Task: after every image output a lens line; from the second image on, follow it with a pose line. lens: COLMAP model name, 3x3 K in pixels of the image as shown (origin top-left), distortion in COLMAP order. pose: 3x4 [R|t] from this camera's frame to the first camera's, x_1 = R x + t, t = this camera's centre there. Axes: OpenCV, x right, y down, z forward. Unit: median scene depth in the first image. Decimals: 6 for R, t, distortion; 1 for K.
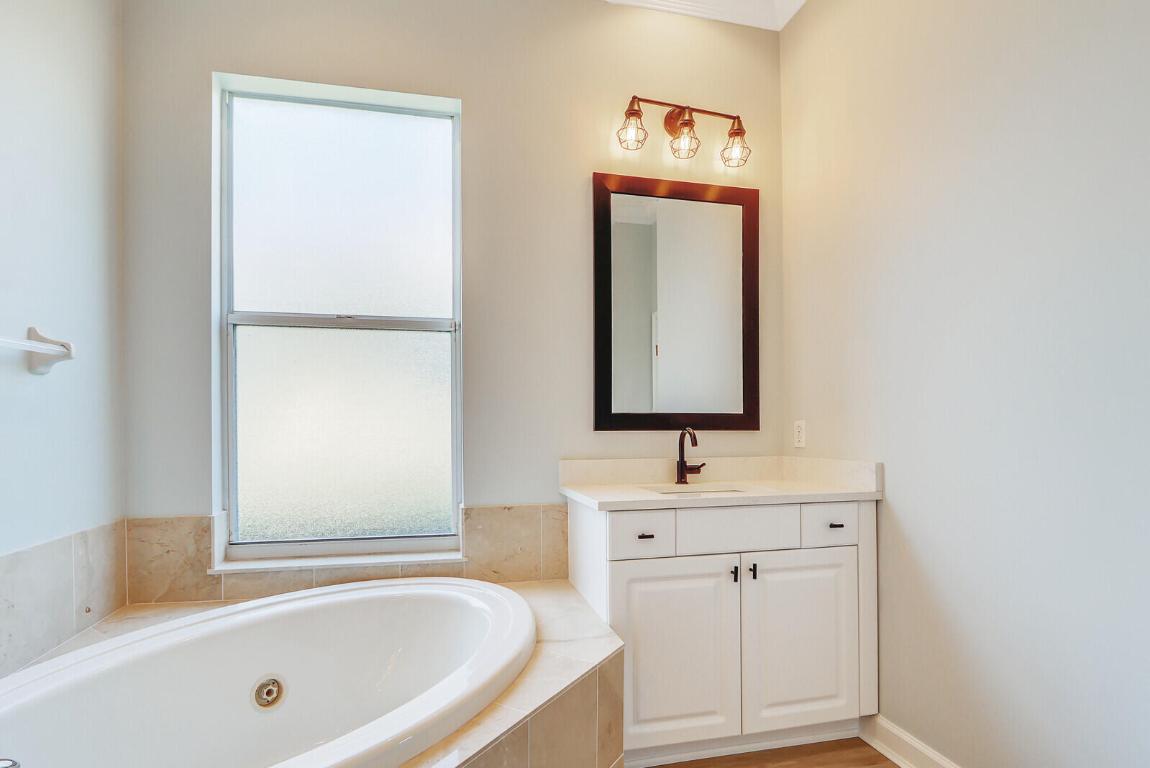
lens RADIAL K [[542.2, 0, 584.6], [0, 542.2, 425.8], [0, 0, 1]] dist [-0.014077, 0.001260]
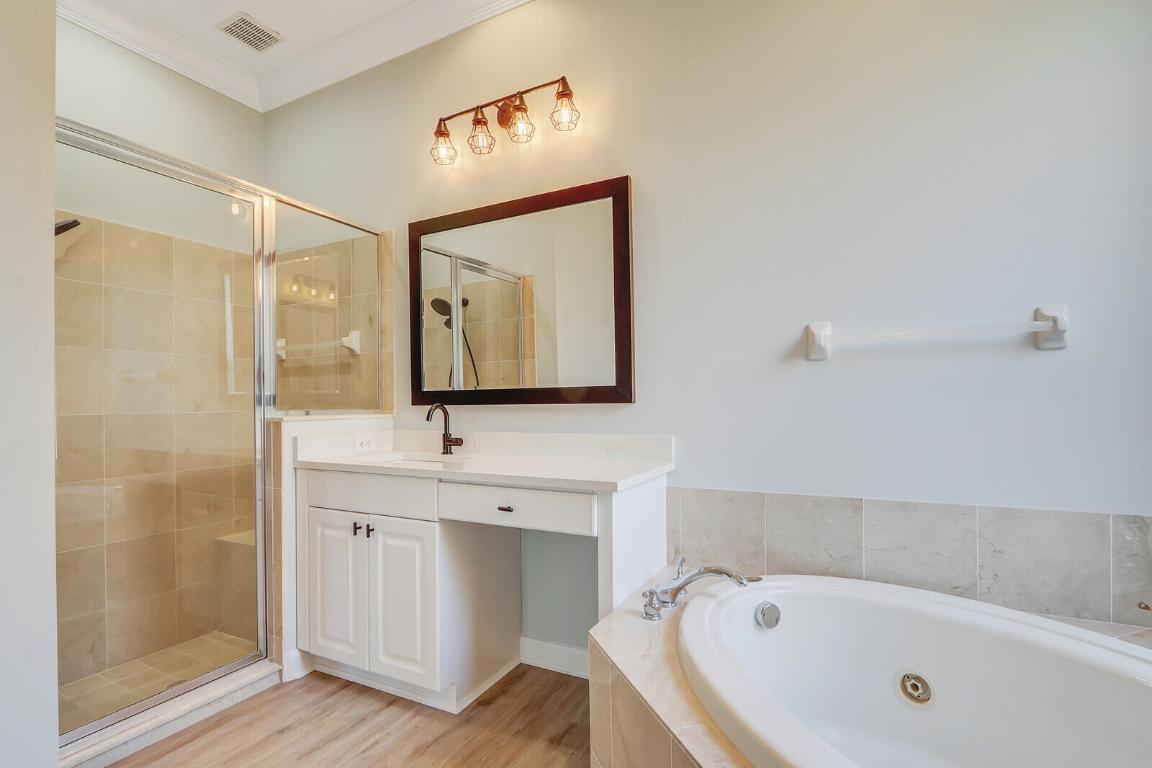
lens RADIAL K [[543.1, 0, 573.2], [0, 543.1, 391.2], [0, 0, 1]] dist [-0.014077, 0.001260]
pose [[0.706827, -0.024638, -0.706957, 1.095921], [0.020284, 0.999688, -0.014560, -0.000904], [0.707096, -0.004049, 0.707106, 0.374195]]
